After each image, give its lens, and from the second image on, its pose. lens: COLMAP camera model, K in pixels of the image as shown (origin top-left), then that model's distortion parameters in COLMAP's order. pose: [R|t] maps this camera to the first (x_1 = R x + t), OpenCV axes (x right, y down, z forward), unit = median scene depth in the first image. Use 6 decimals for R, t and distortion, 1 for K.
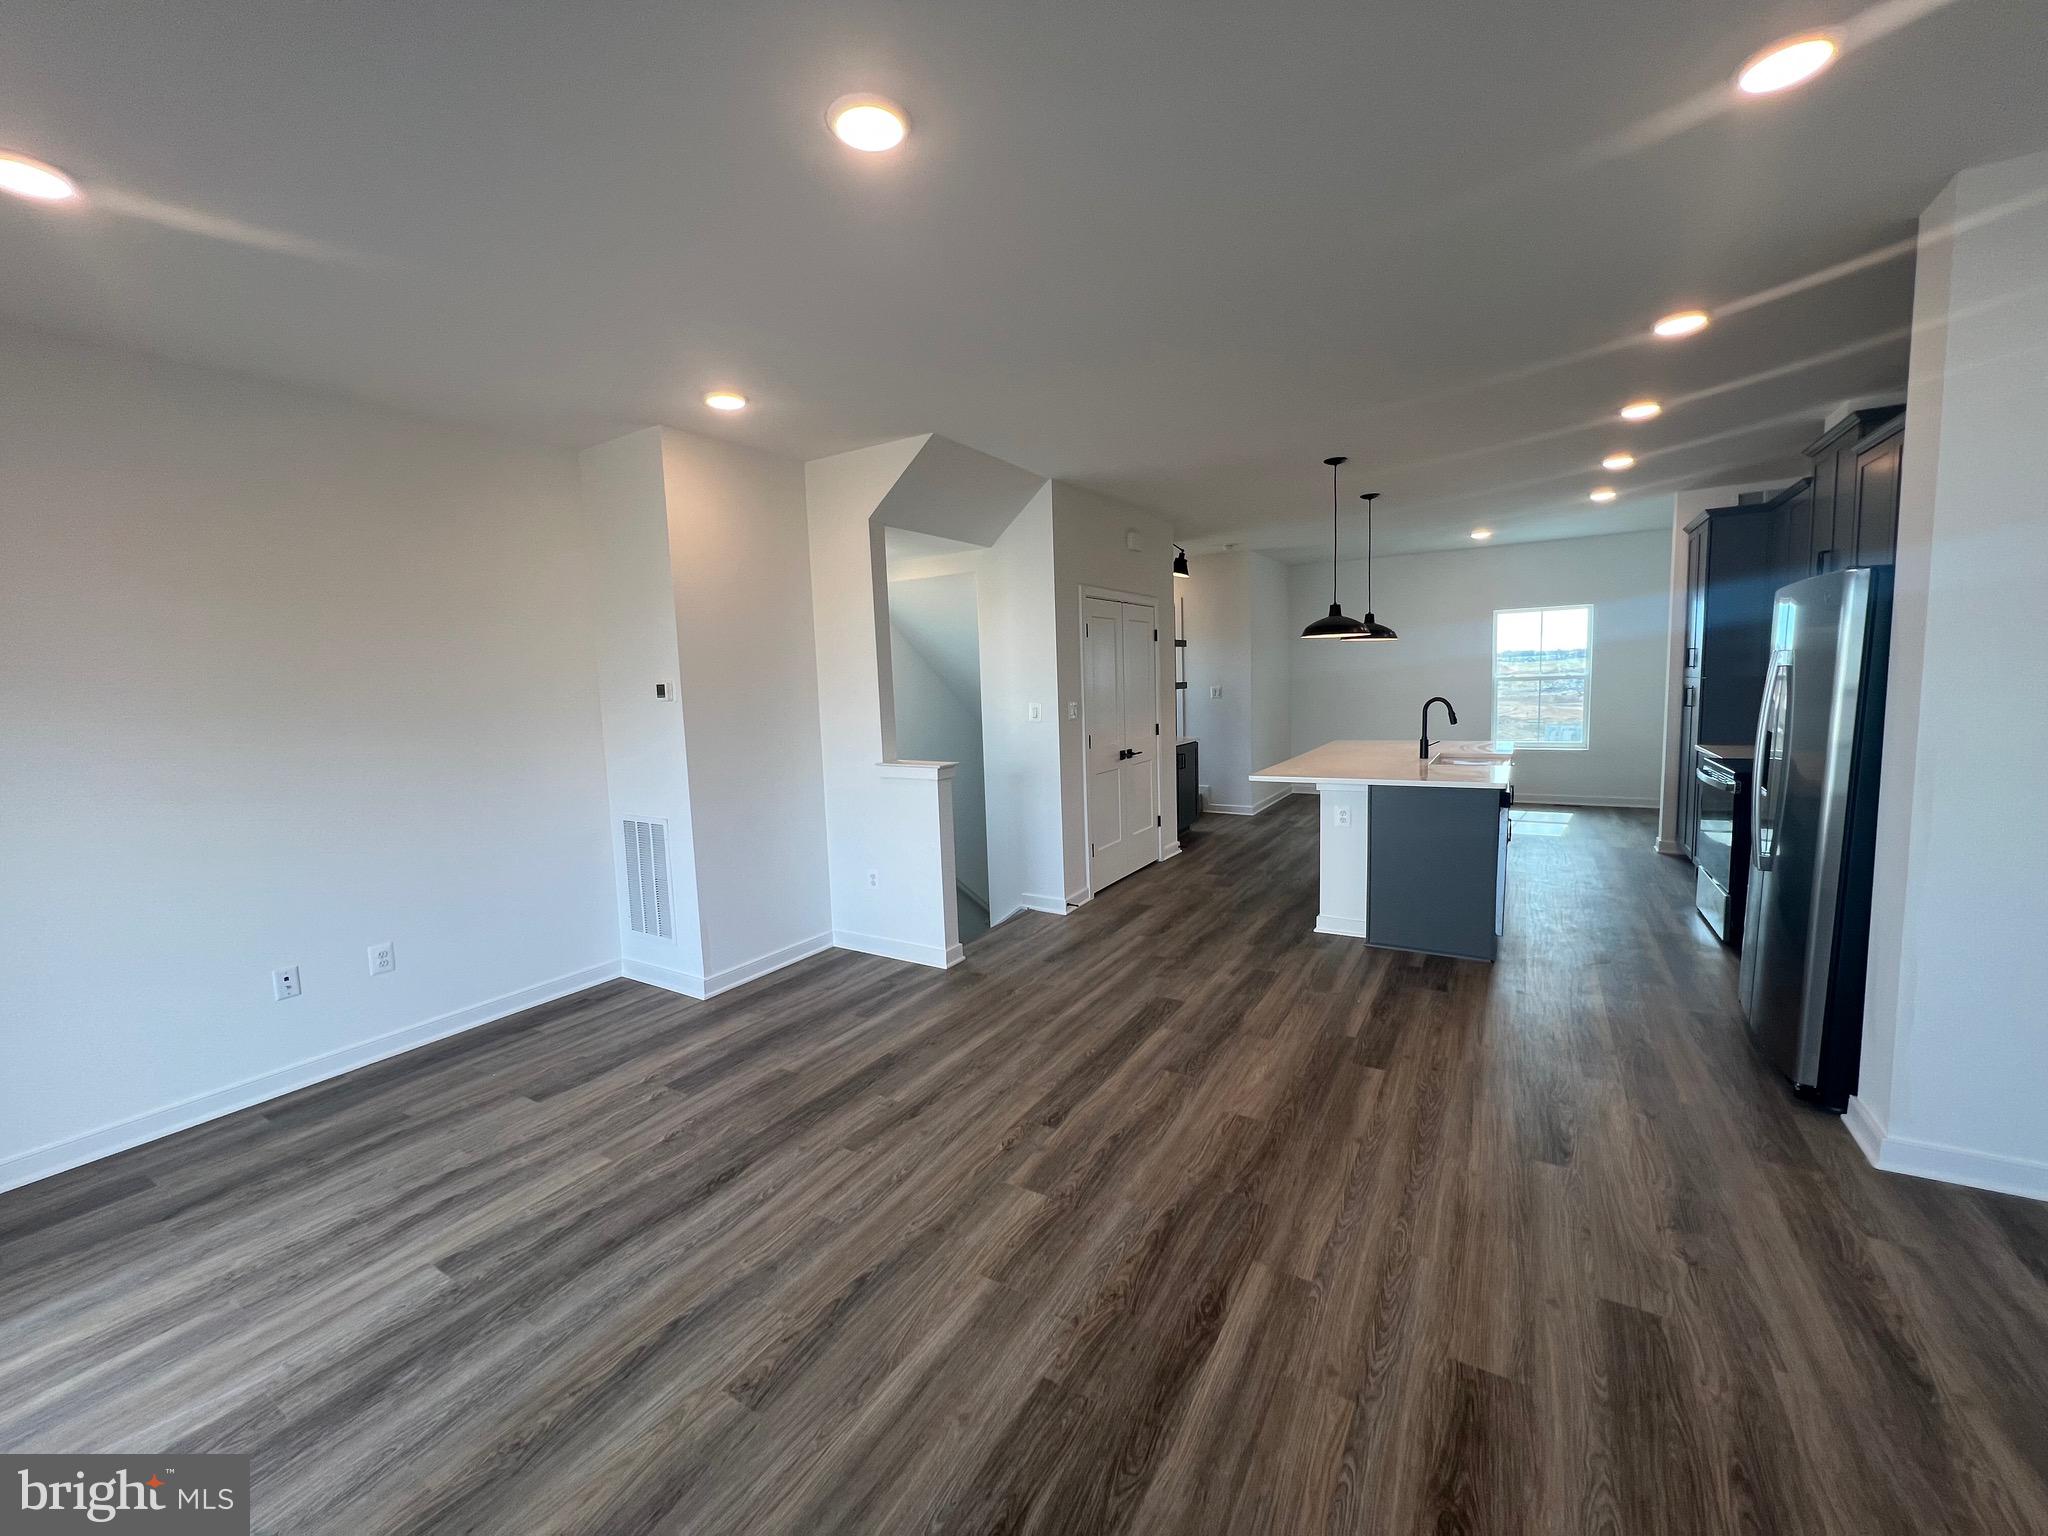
lens RADIAL K [[816.8, 0, 1024.0], [0, 816.8, 768.0], [0, 0, 1]] dist [-0.000387, -0.000106]
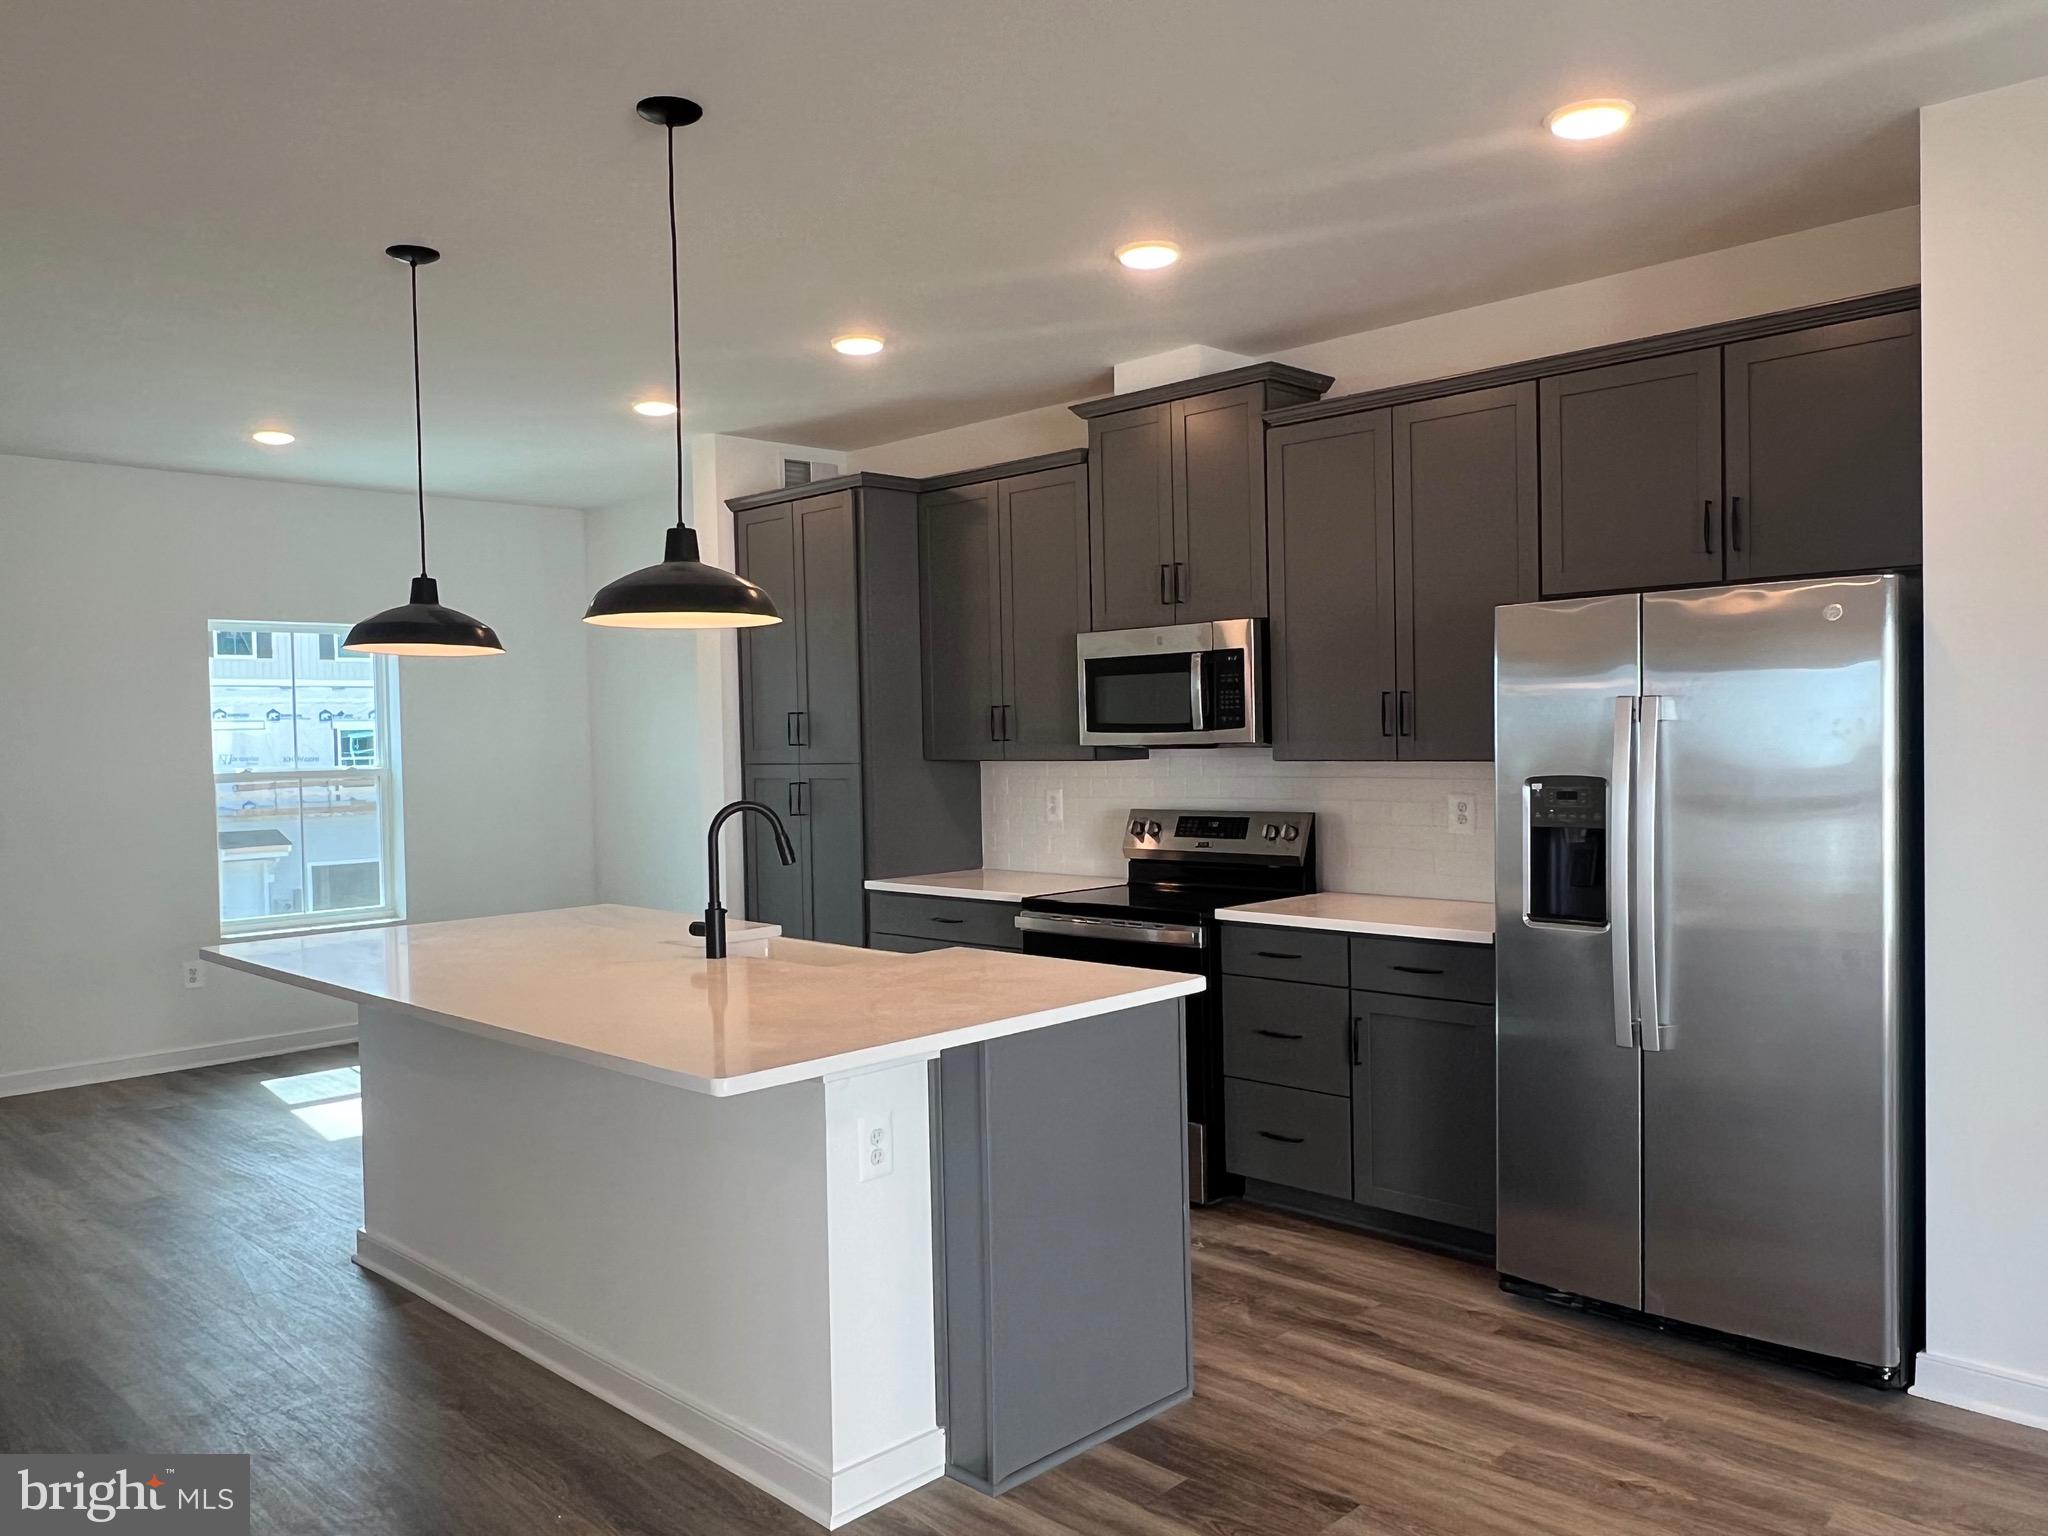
lens RADIAL K [[1526.3, 0, 1011.1], [0, 1526.3, 770.3], [0, 0, 1]] dist [-0.000643, -0.009624]
pose [[0.226903, 0.008302, 0.973882, -0.351488], [0.114327, 0.992823, -0.035101, -0.108704], [-0.967184, 0.119306, 0.224325, 1.260572]]
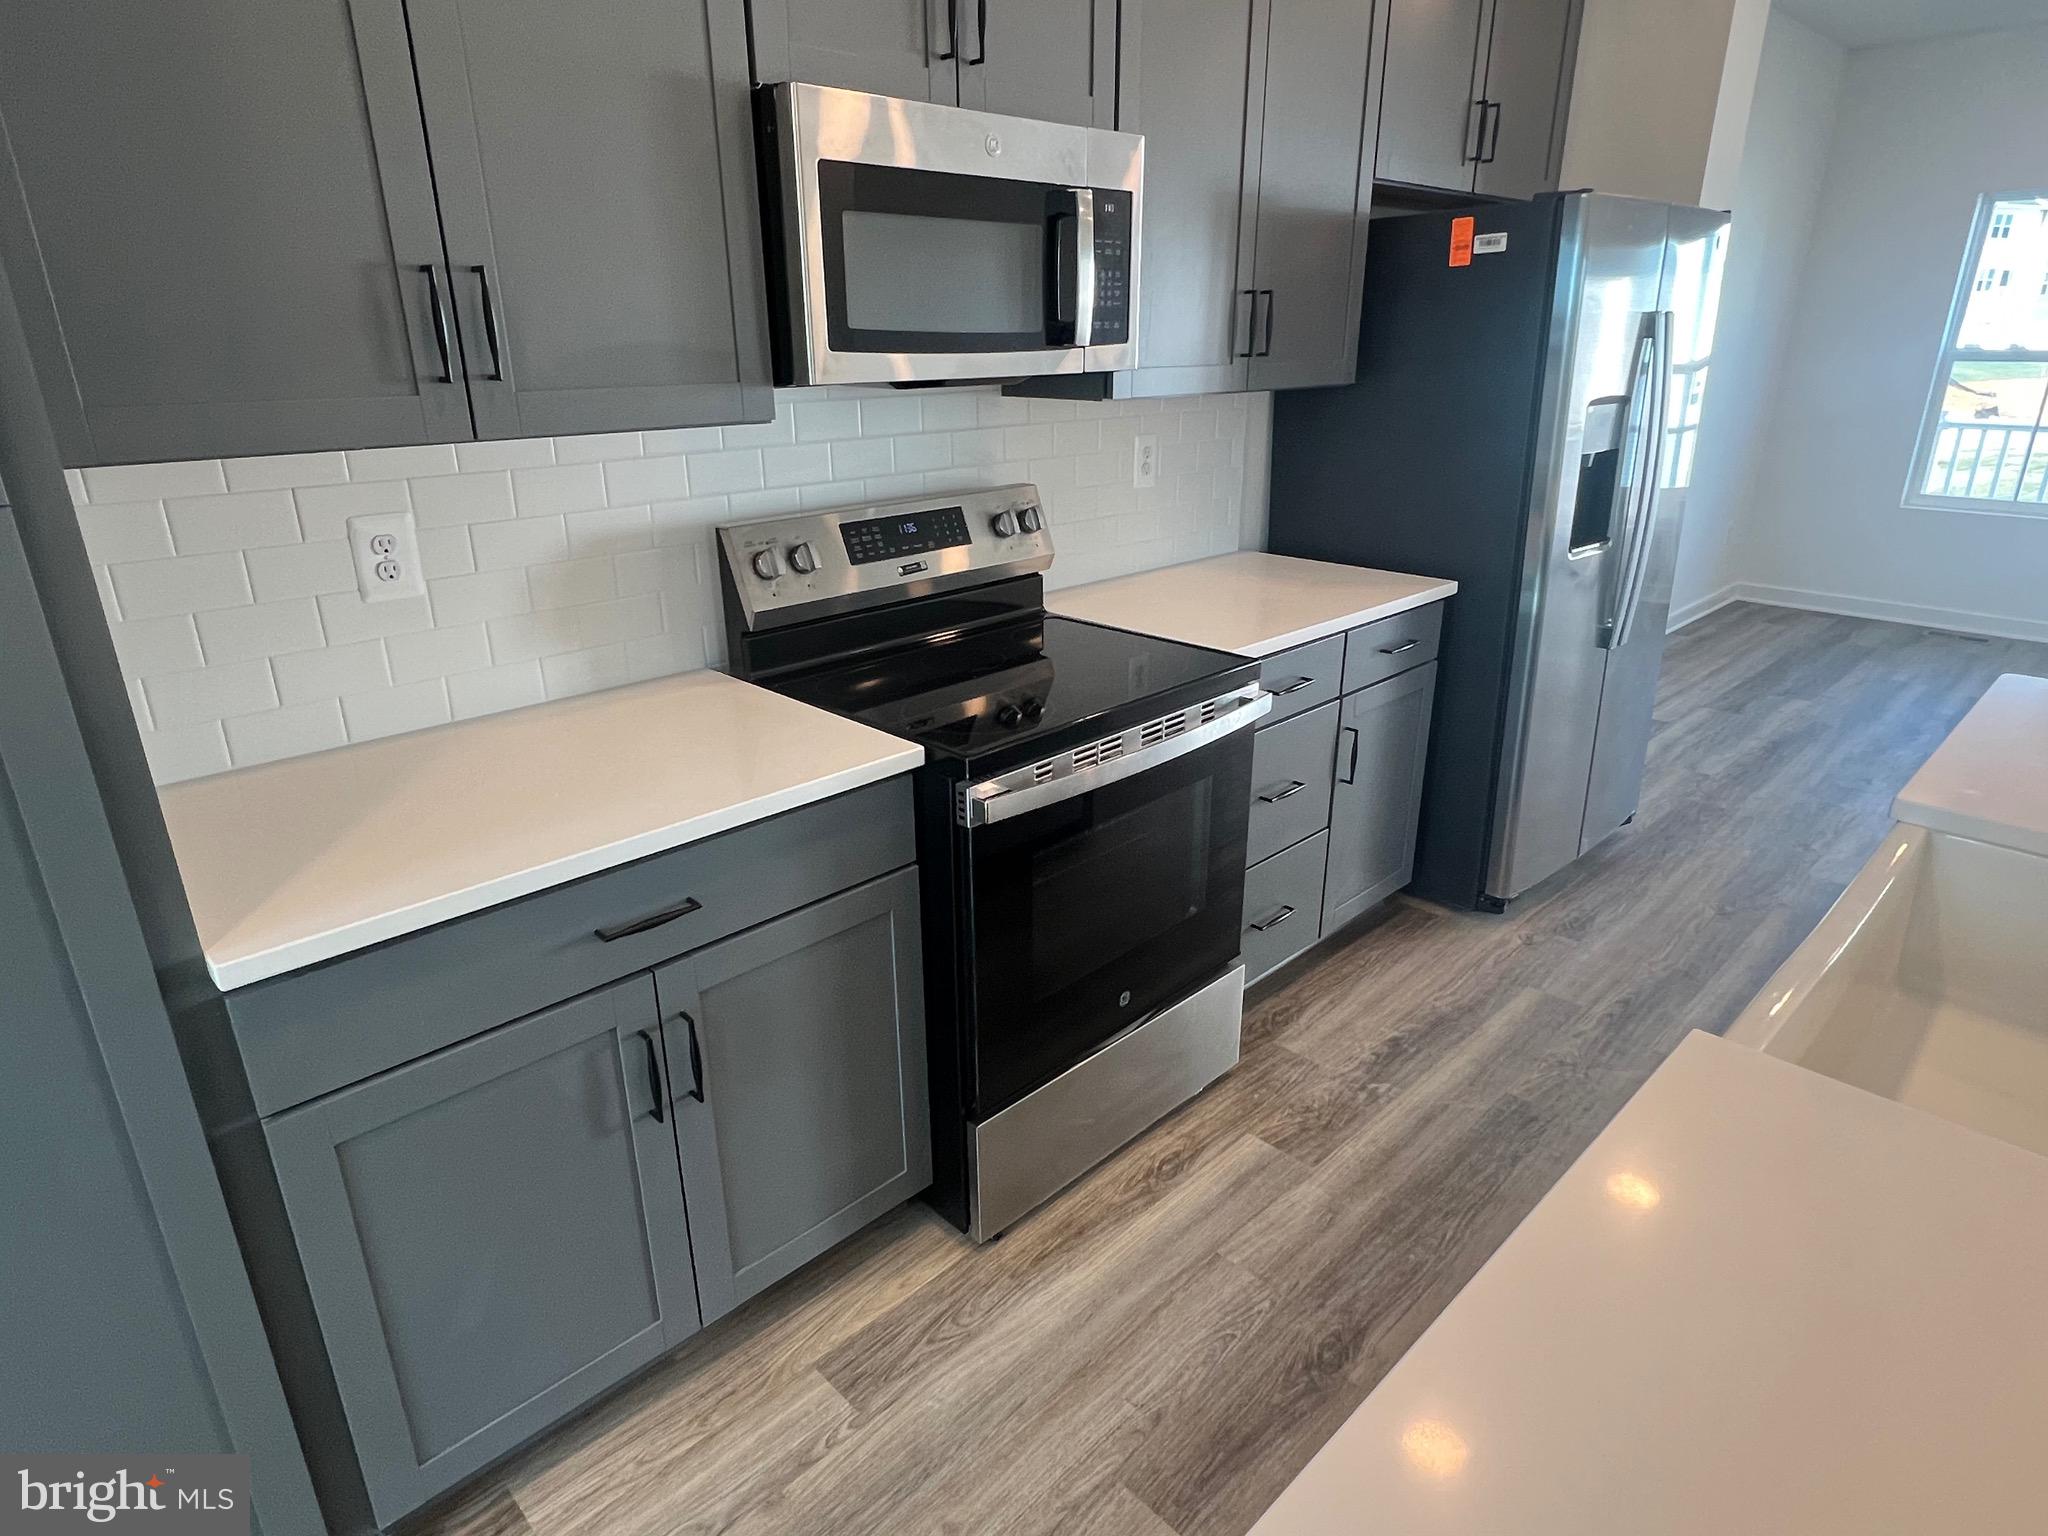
lens RADIAL K [[1163.7, 0, 1024.0], [0, 1163.7, 768.0], [0, 0, 1]] dist [0.000102, -0.001221]
pose [[-0.968159, -0.047074, 0.245871, 1.223727], [0.068014, 0.895754, 0.439316, -0.274259], [-0.240921, 0.442050, -0.864031, 2.171778]]
